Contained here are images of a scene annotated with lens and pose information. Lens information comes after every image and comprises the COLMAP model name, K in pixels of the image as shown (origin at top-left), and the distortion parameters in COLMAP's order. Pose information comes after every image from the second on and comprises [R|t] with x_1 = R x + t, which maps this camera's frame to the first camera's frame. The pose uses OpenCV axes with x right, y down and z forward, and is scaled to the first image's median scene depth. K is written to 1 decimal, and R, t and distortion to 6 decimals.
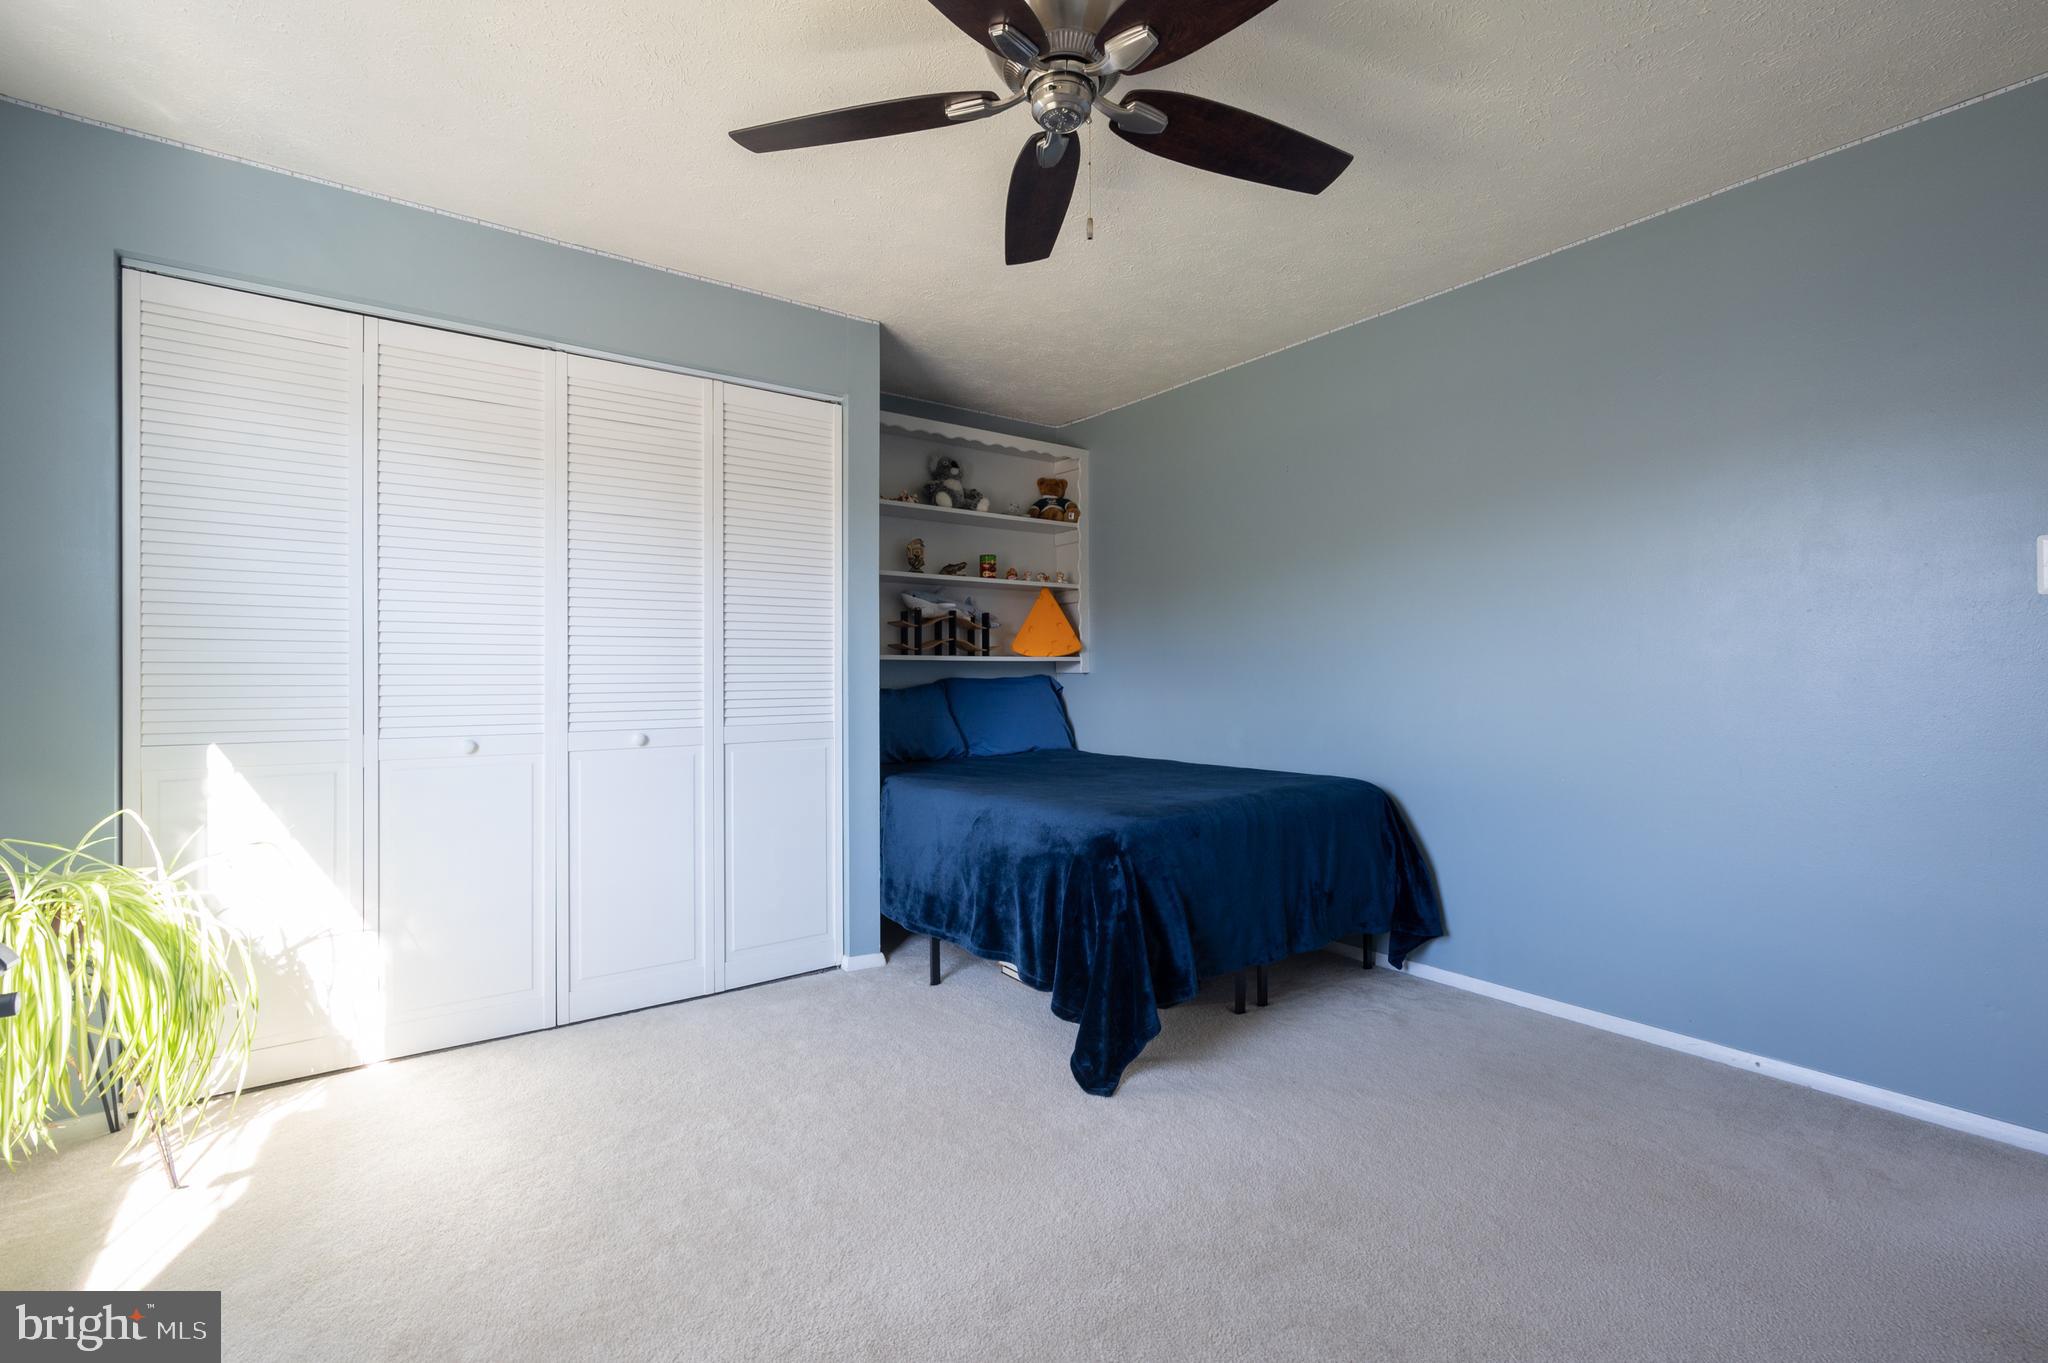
lens RADIAL K [[884.8, 0, 1025.1], [0, 884.8, 673.7], [0, 0, 1]] dist [-0.004580, 0.001182]
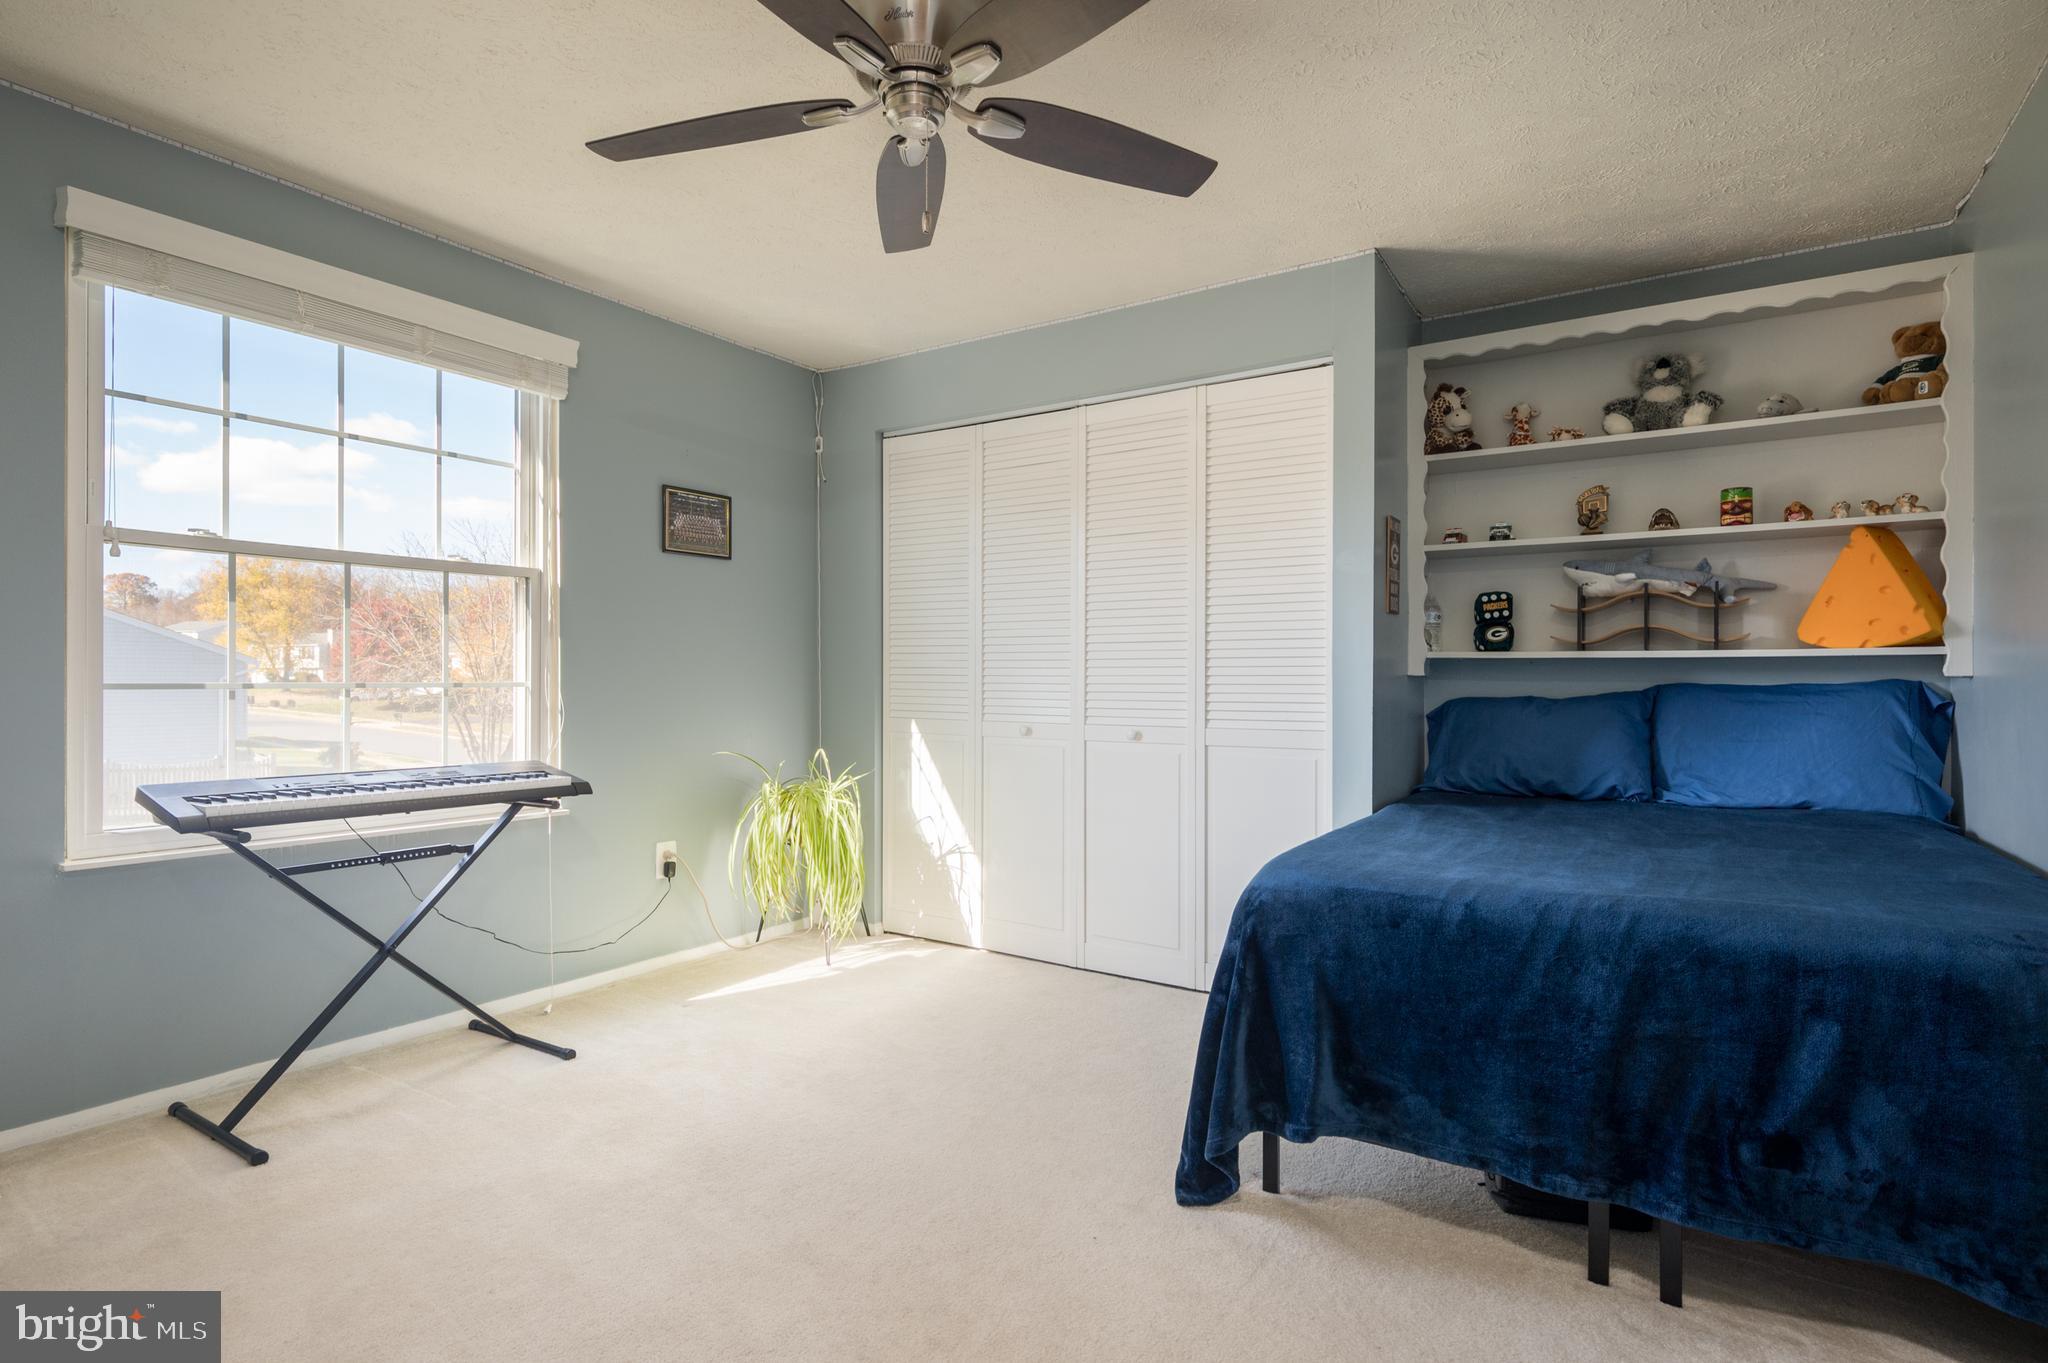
lens RADIAL K [[1004.6, 0, 1026.2], [0, 1004.6, 680.0], [0, 0, 1]] dist [-0.014688, -0.000496]
pose [[0.351569, 0.005740, -0.936144, 0.462057], [-0.003194, 0.999983, 0.004932, 0.000153], [0.936156, 0.001256, 0.351582, 0.288914]]
